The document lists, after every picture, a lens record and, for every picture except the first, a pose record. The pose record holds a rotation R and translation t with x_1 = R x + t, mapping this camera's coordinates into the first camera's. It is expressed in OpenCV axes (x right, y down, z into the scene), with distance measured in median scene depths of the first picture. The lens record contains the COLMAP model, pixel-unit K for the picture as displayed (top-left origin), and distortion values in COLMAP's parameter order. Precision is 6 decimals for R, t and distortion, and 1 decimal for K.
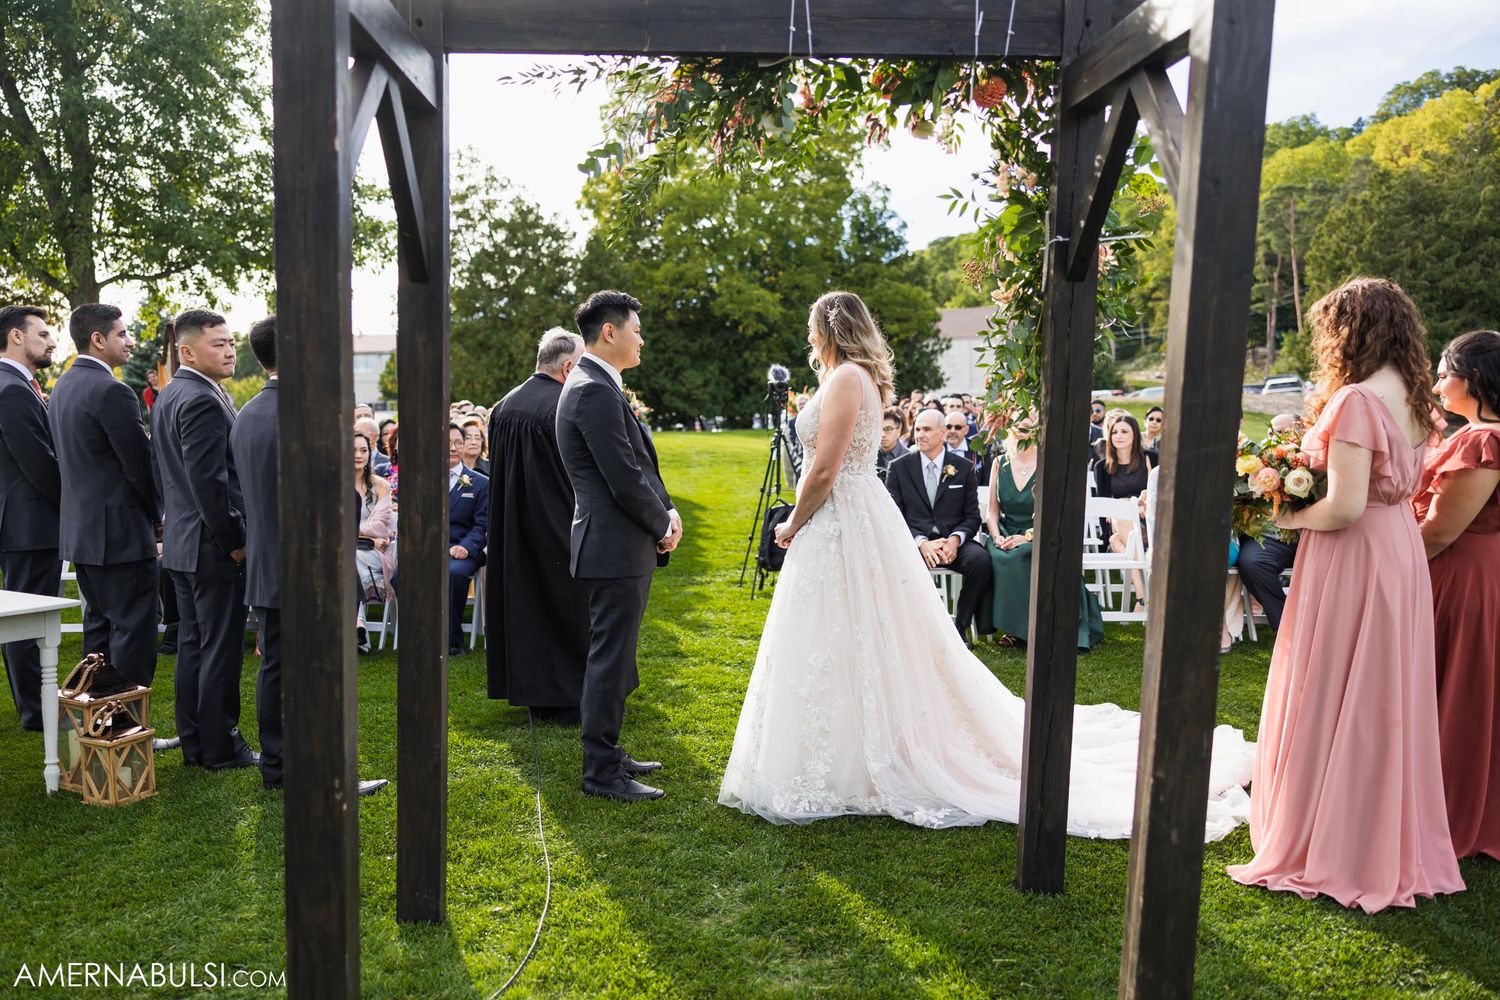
lens RADIAL K [[1258.3, 0, 751.1], [0, 1258.3, 508.1], [0, 0, 1]] dist [0.006306, 0.003108]
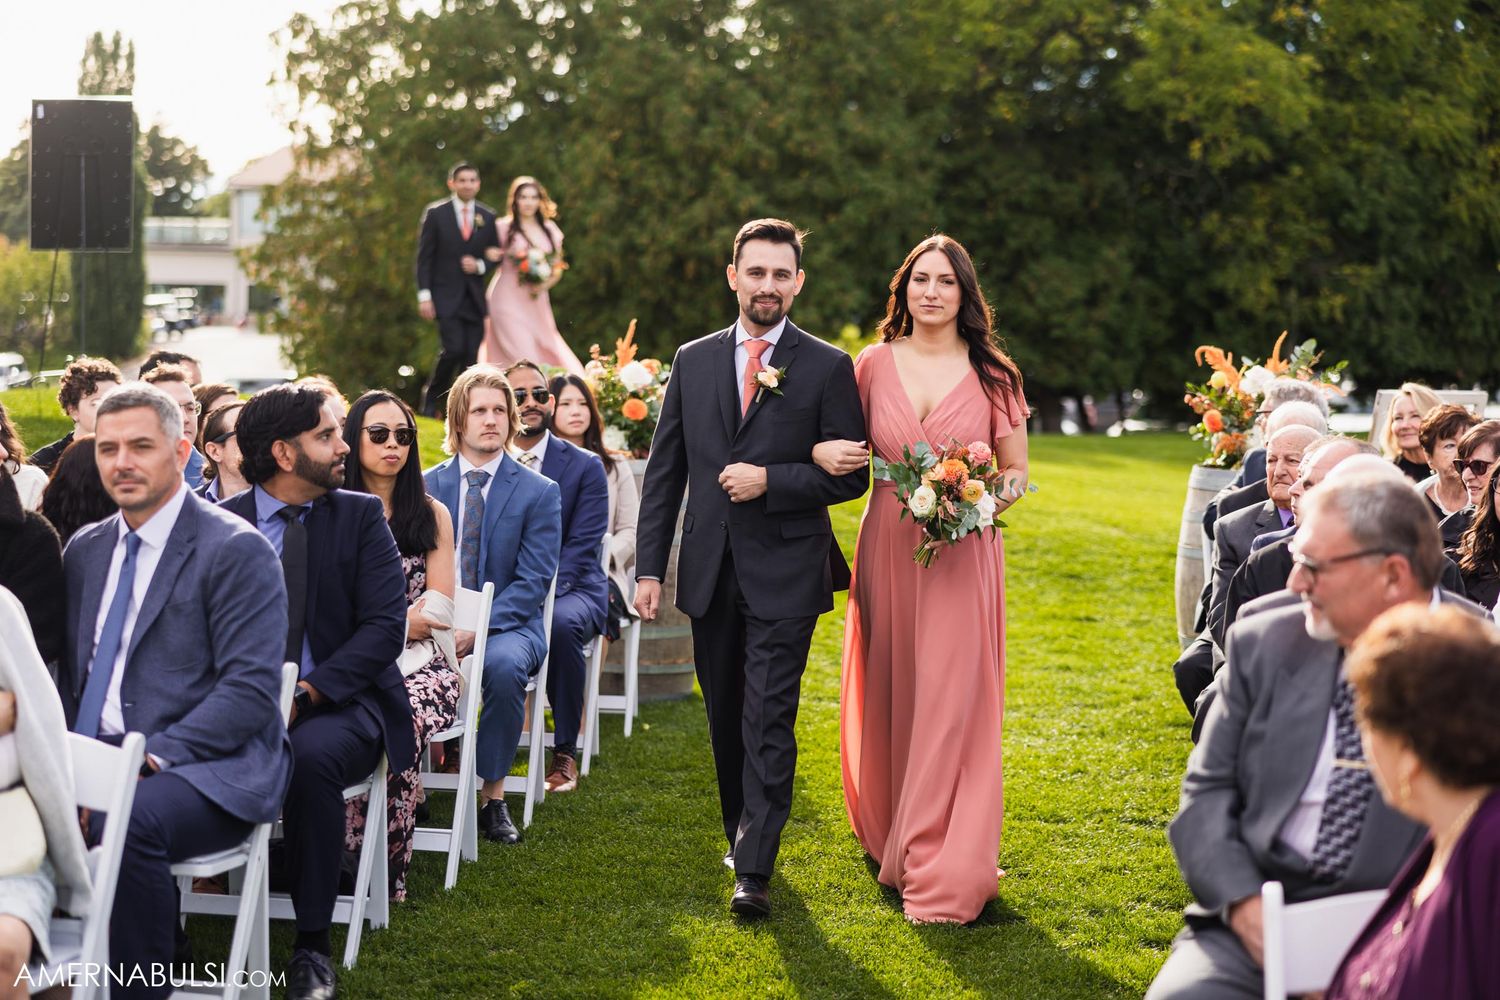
lens RADIAL K [[2881.3, 0, 763.4], [0, 2881.3, 501.9], [0, 0, 1]] dist [-0.028807, -0.050855]
pose [[0.981347, 0.050443, -0.185508, 0.027861], [-0.055206, 0.998263, -0.020597, -0.018009], [0.184146, 0.030454, 0.982427, 0.172817]]
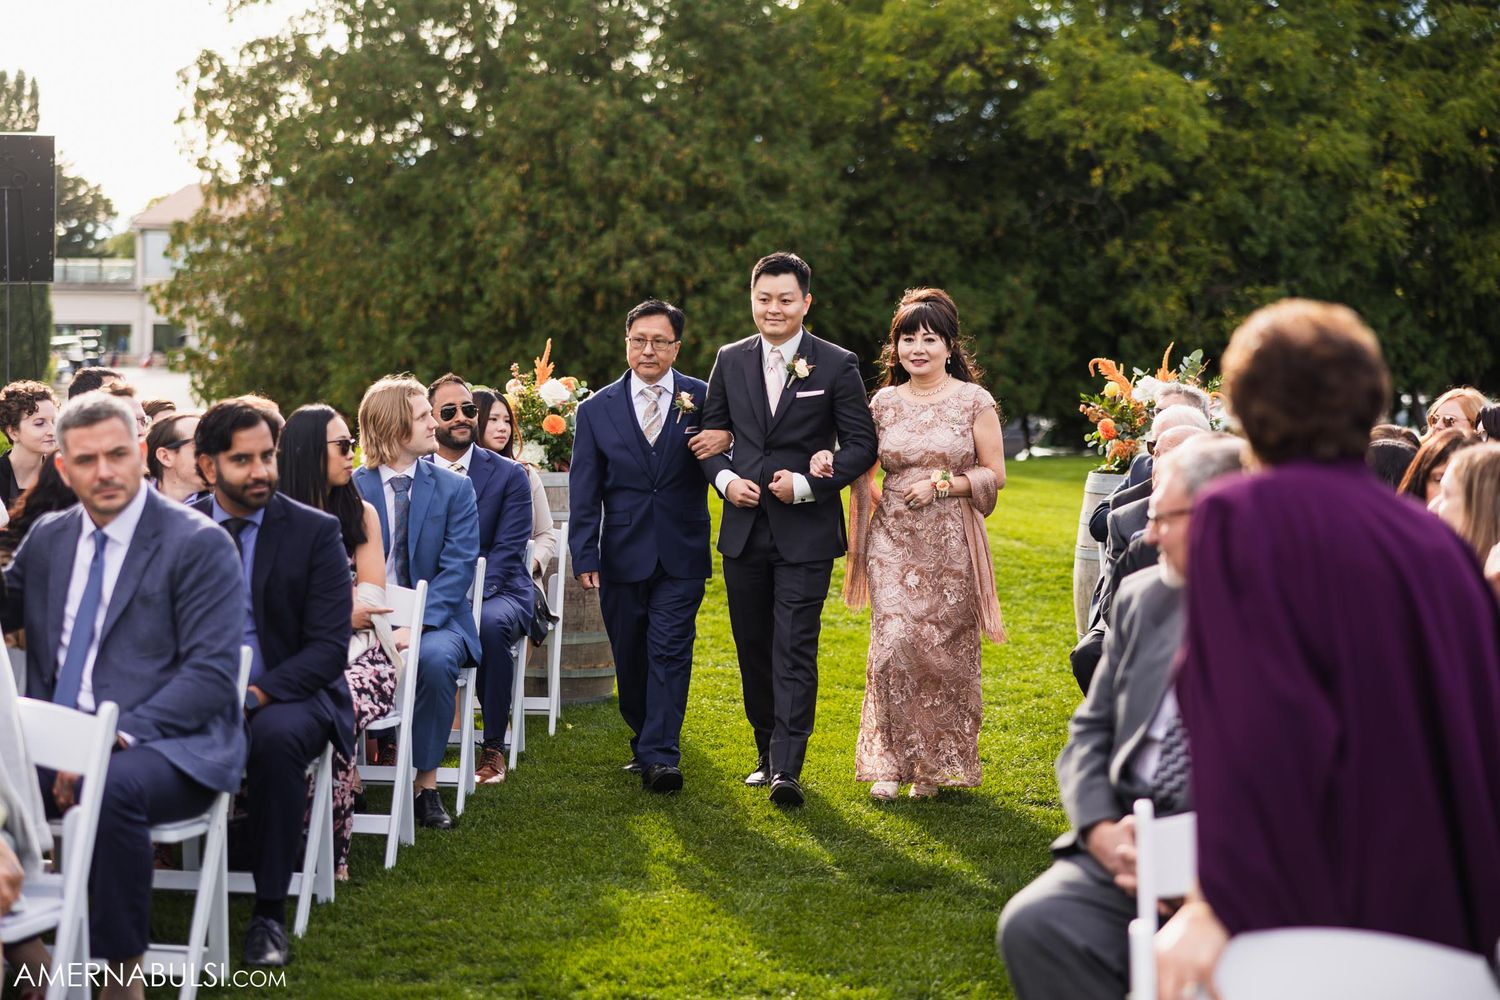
lens RADIAL K [[2896.9, 0, 750.4], [0, 2896.9, 497.3], [0, 0, 1]] dist [0.009751, -0.276019]
pose [[0.986532, 0.035272, -0.159722, 0.029836], [-0.041563, 0.998479, -0.036219, -0.015129], [0.158201, 0.042370, 0.986497, 0.160121]]
